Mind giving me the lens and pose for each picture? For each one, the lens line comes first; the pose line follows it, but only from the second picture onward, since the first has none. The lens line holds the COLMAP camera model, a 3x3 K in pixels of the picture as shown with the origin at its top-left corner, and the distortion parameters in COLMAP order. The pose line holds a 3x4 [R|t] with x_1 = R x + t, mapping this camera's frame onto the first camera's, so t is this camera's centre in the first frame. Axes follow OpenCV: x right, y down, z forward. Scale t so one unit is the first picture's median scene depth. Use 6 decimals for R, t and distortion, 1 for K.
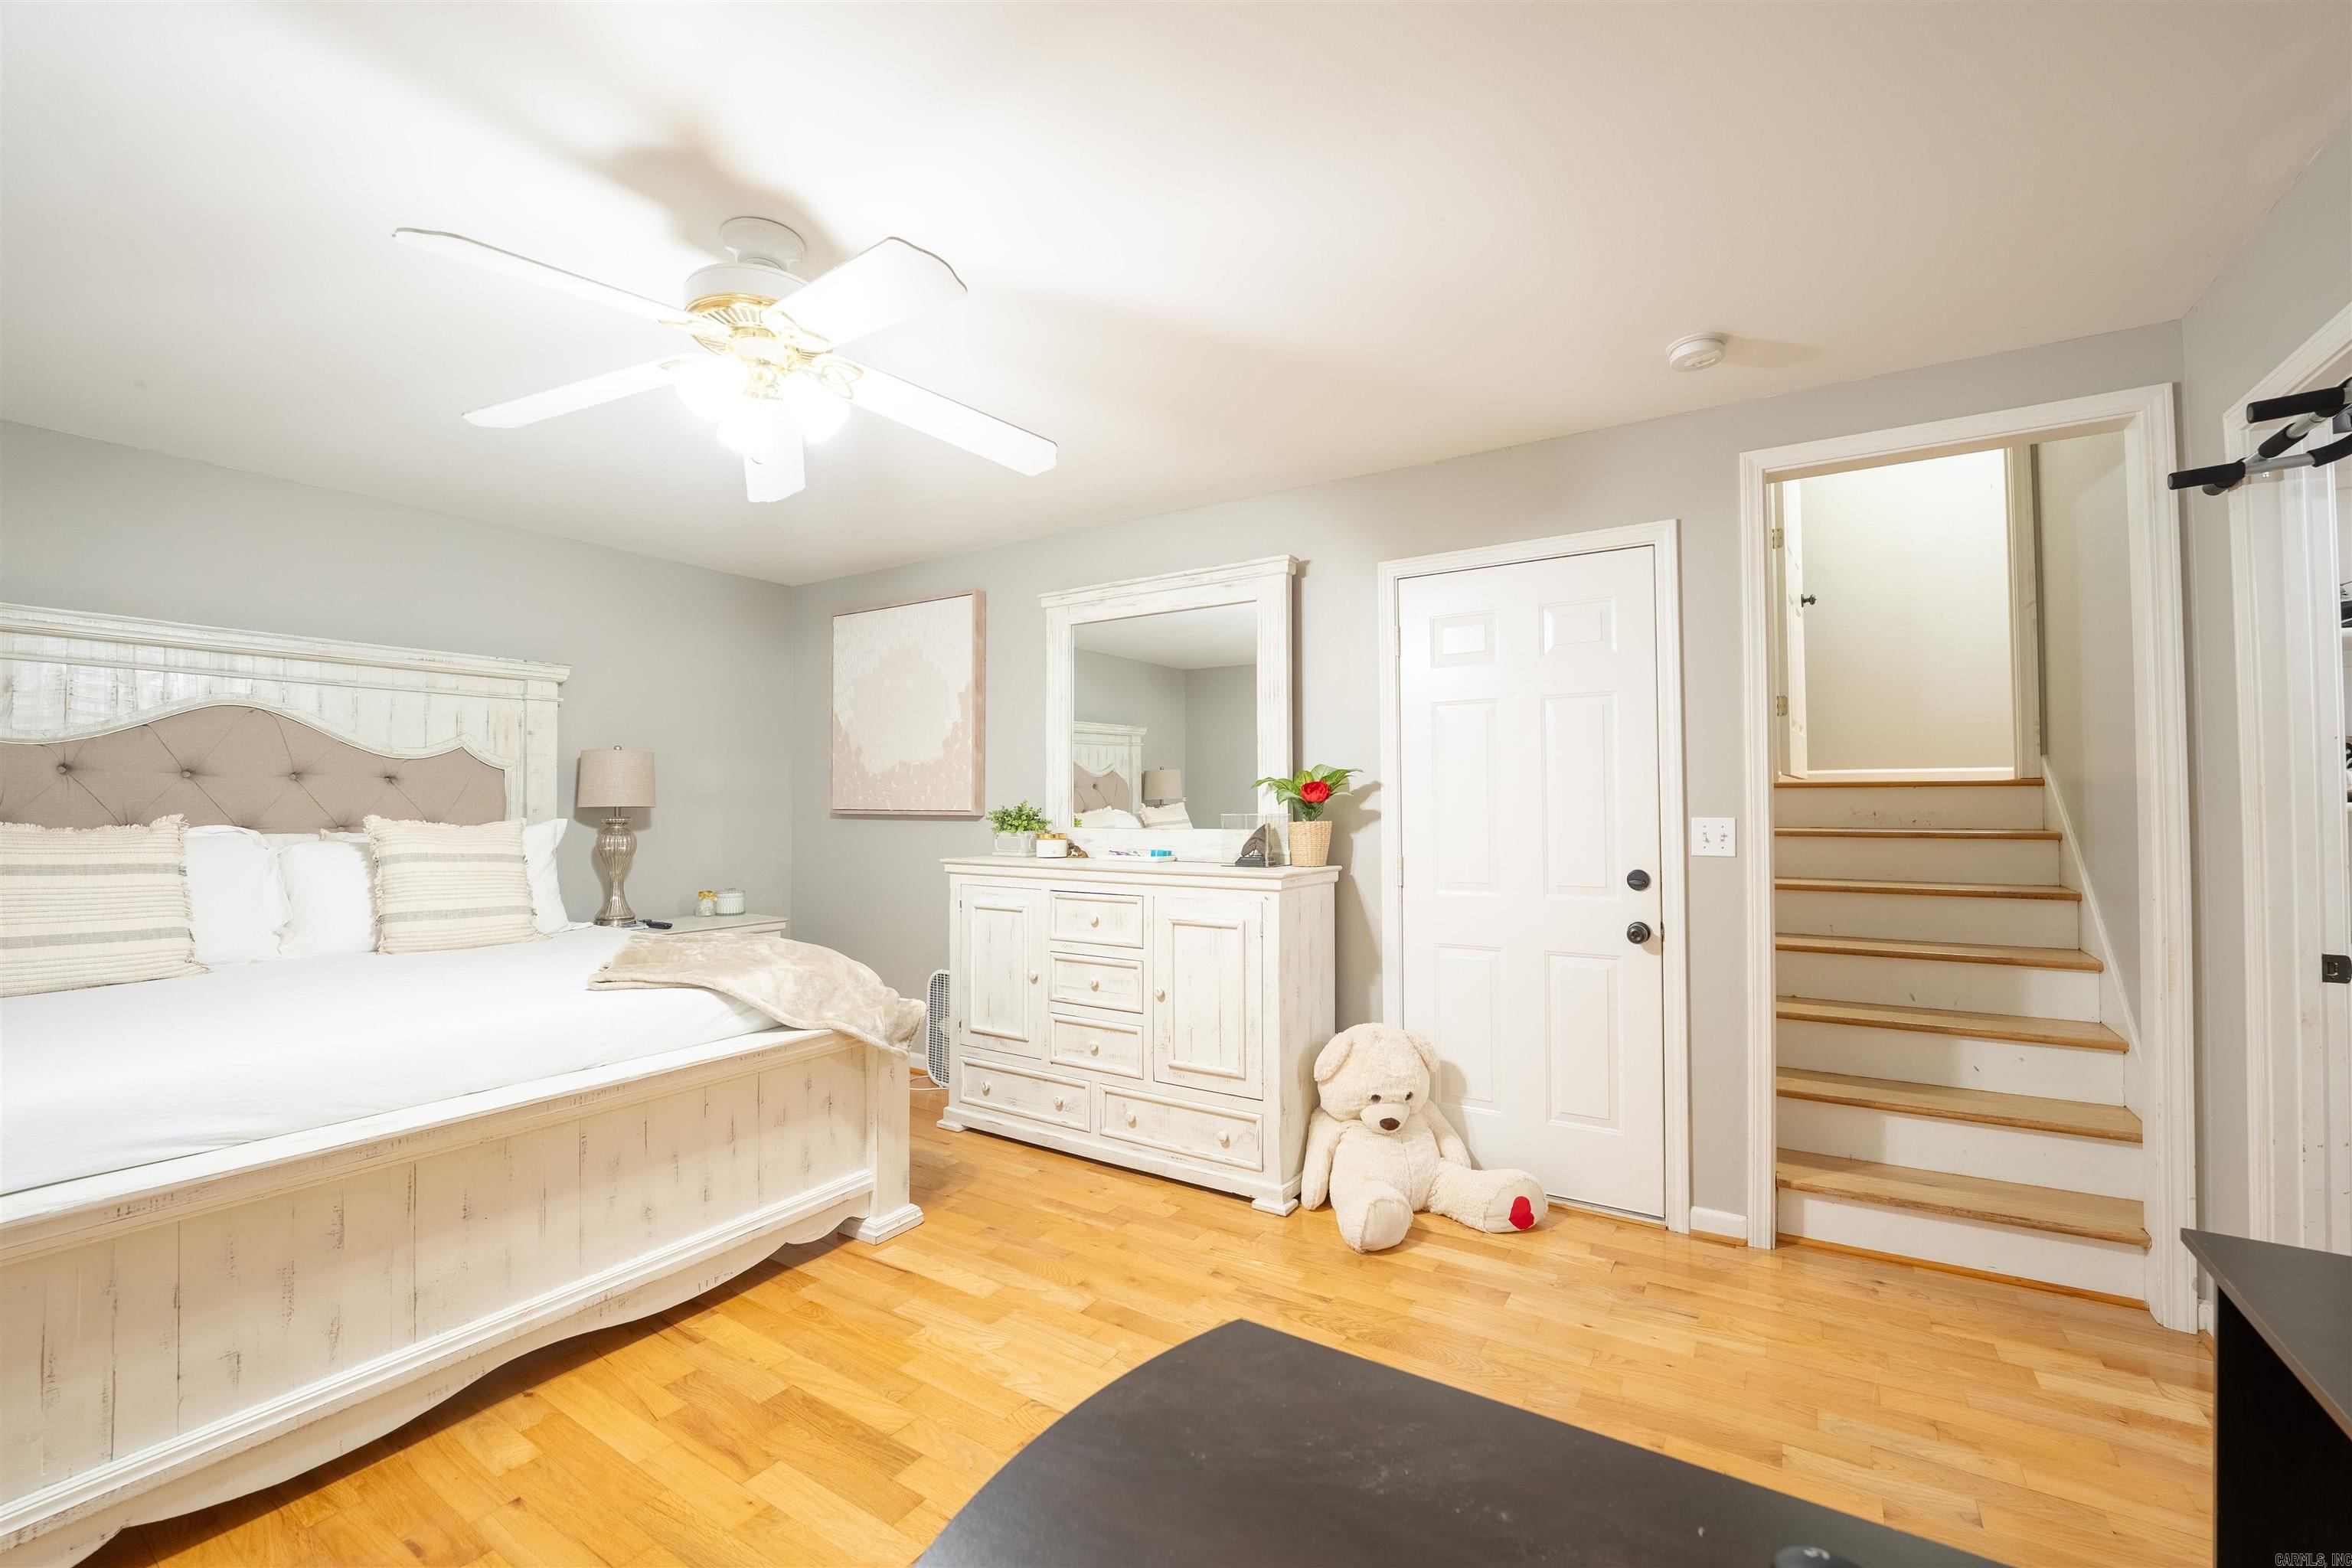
lens RADIAL K [[971.3, 0, 1179.2], [0, 971.3, 778.6], [0, 0, 1]] dist [-0.023925, 0.003104]
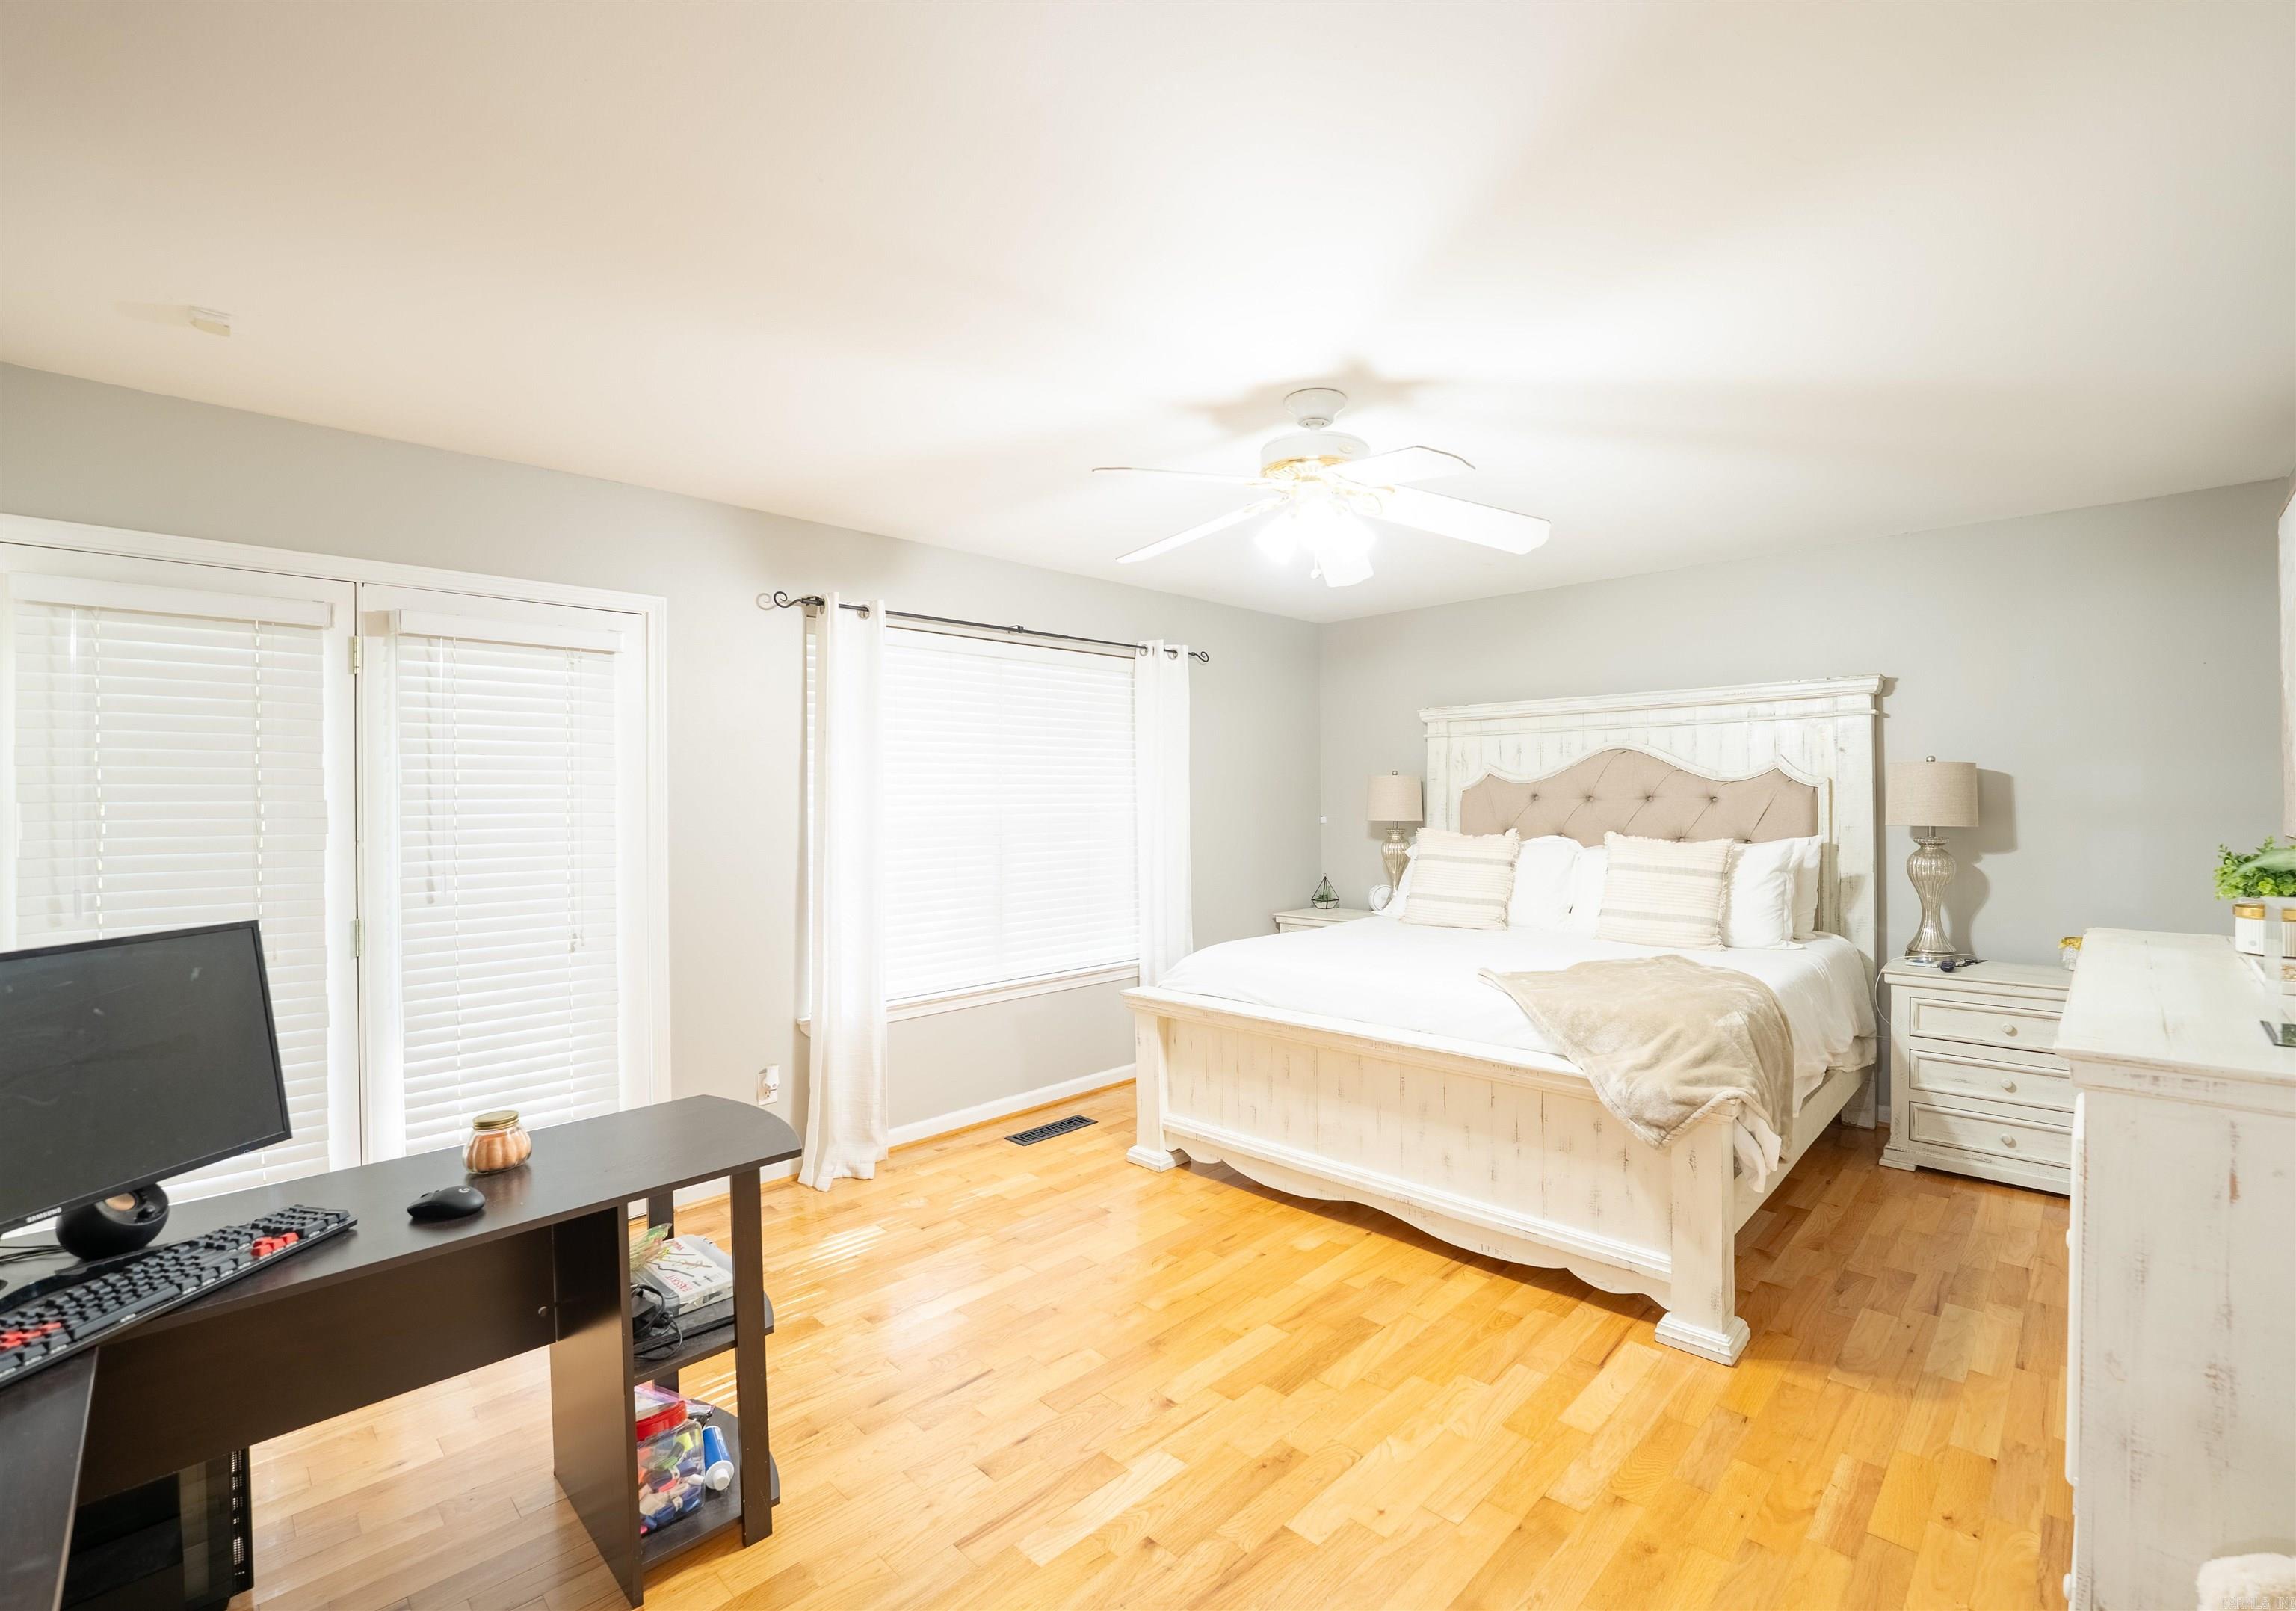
lens RADIAL K [[996.1, 0, 1203.6], [0, 996.1, 800.6], [0, 0, 1]] dist [-0.014276, -0.000317]
pose [[-0.180392, 0.004112, -0.983586, 0.626856], [0.037469, 0.999294, -0.002694, -0.022490], [0.982881, -0.037340, -0.180418, 0.750367]]
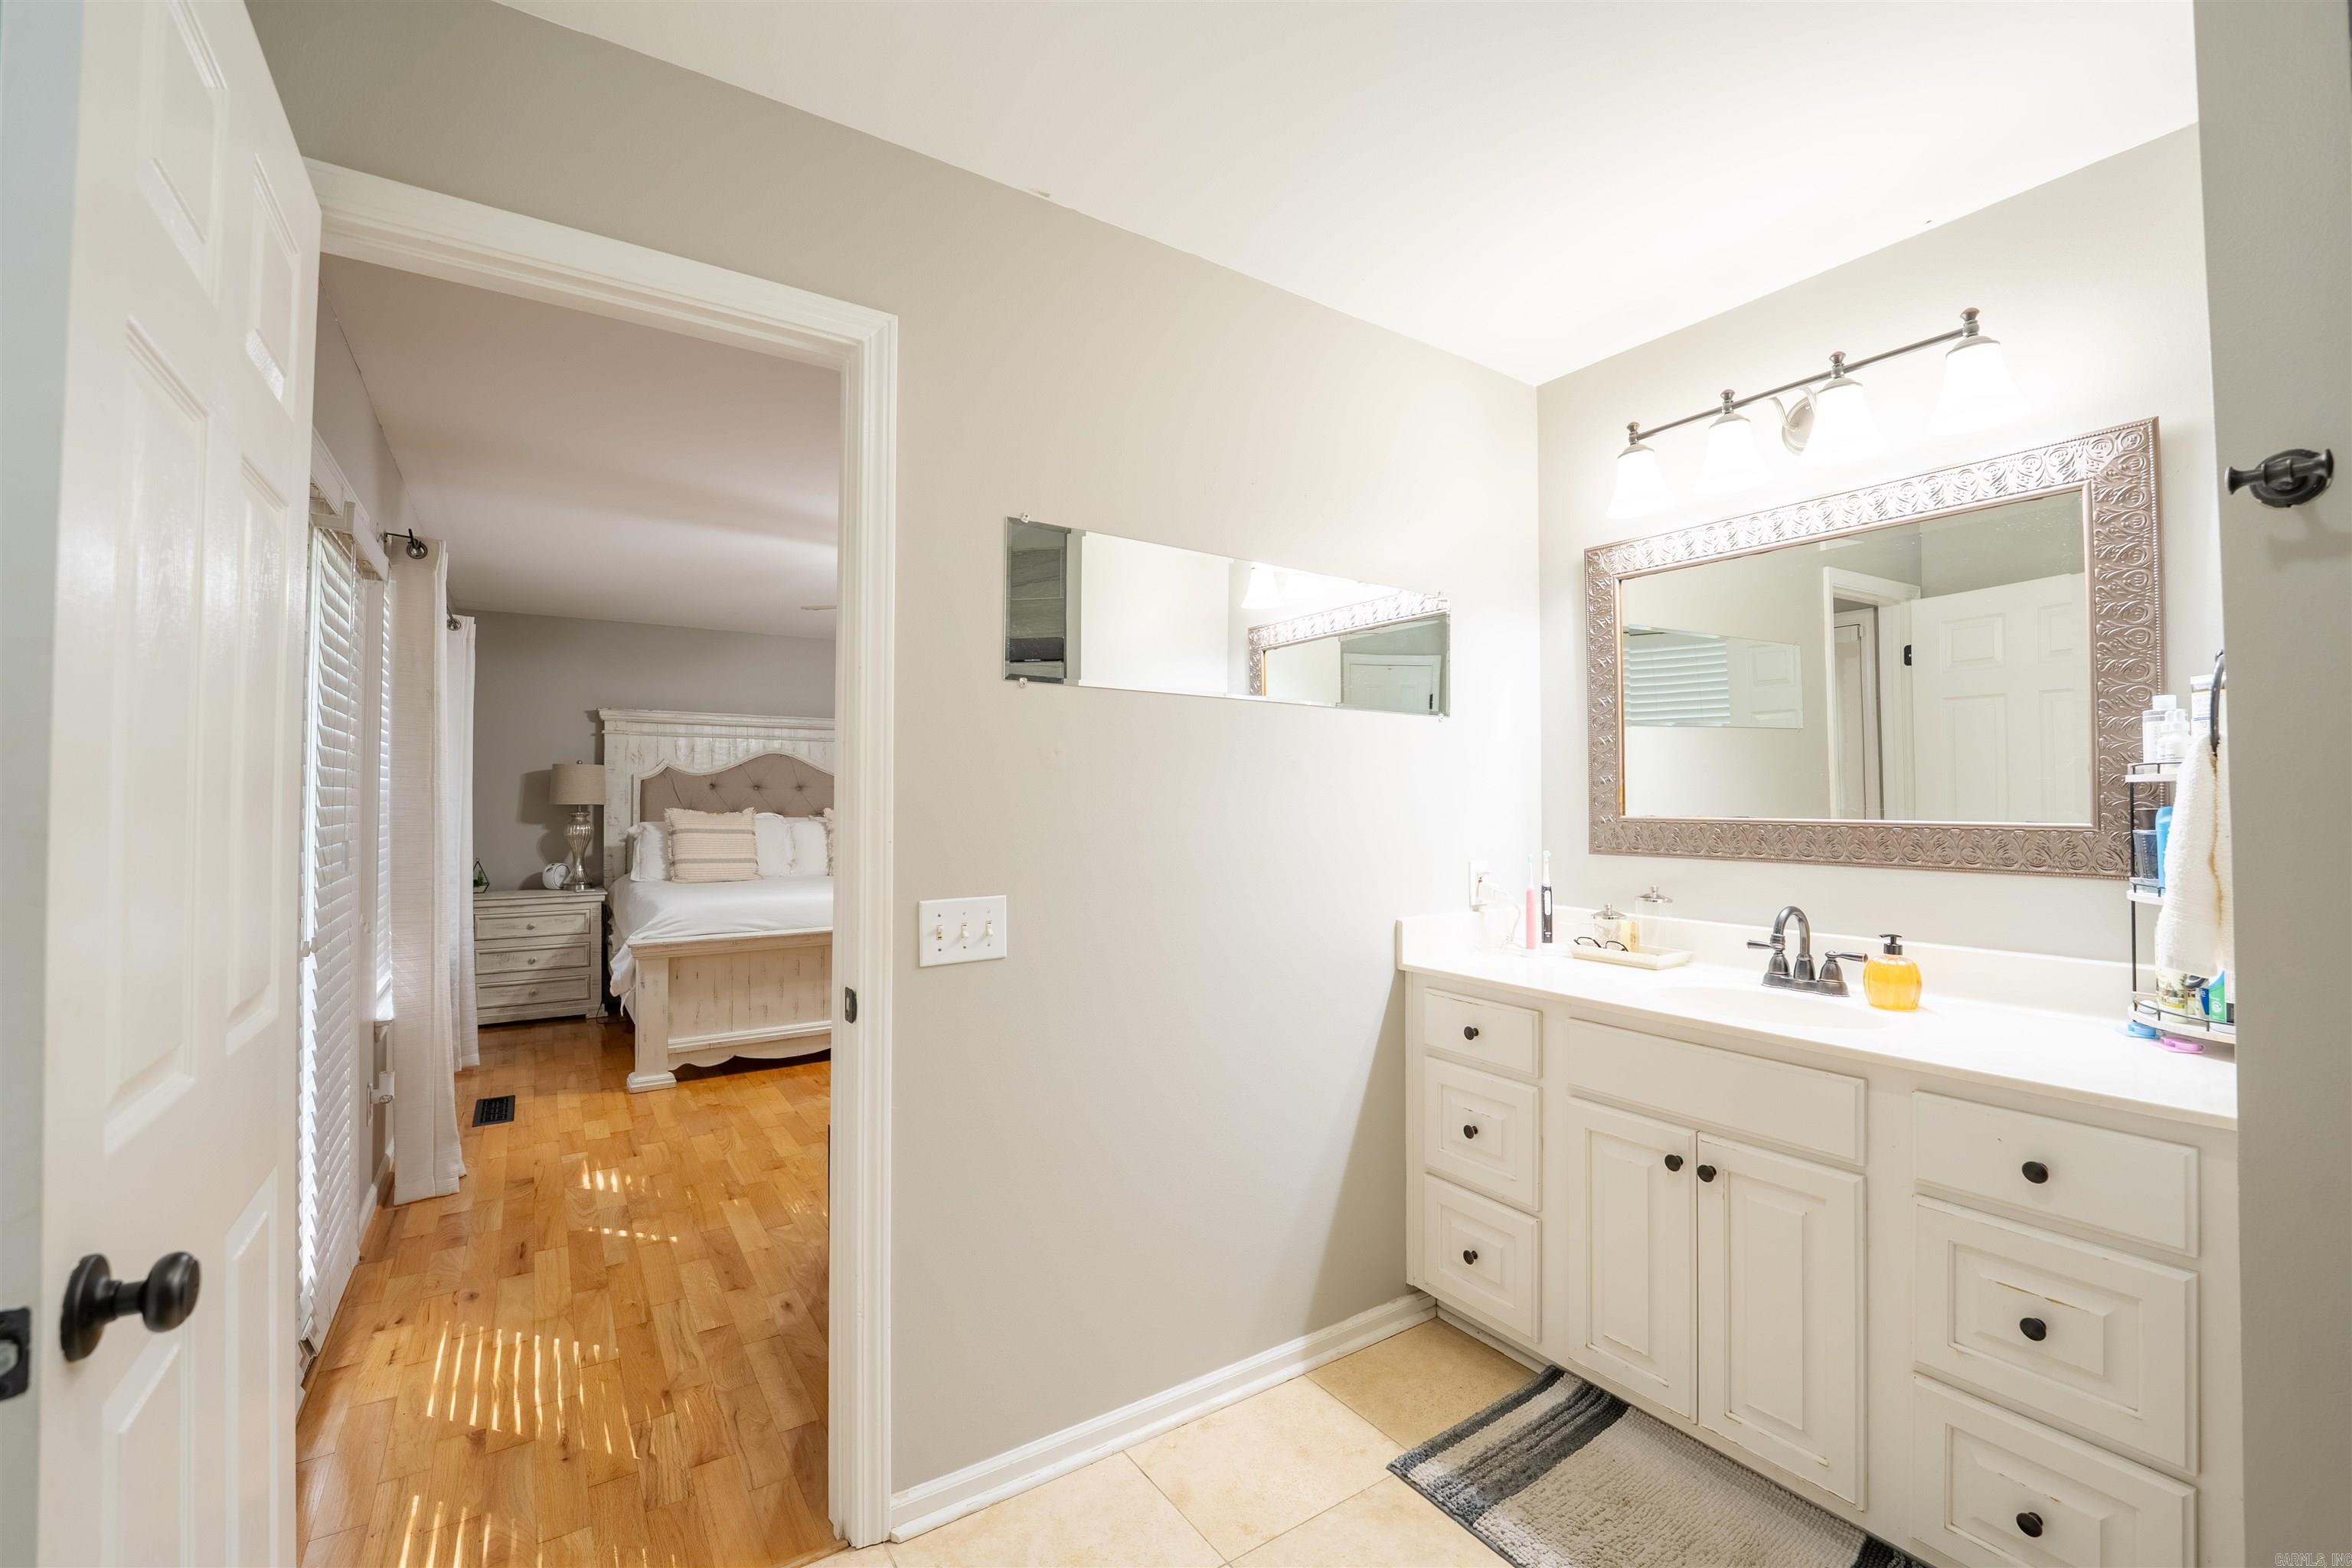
lens RADIAL K [[984.1, 0, 1179.4], [0, 984.1, 778.8], [0, 0, 1]] dist [-0.021583, 0.000537]
pose [[0.916175, -0.011882, -0.400602, 0.699370], [0.013813, 0.999903, 0.001933, -0.017460], [0.400540, -0.007304, 0.916250, -0.626208]]
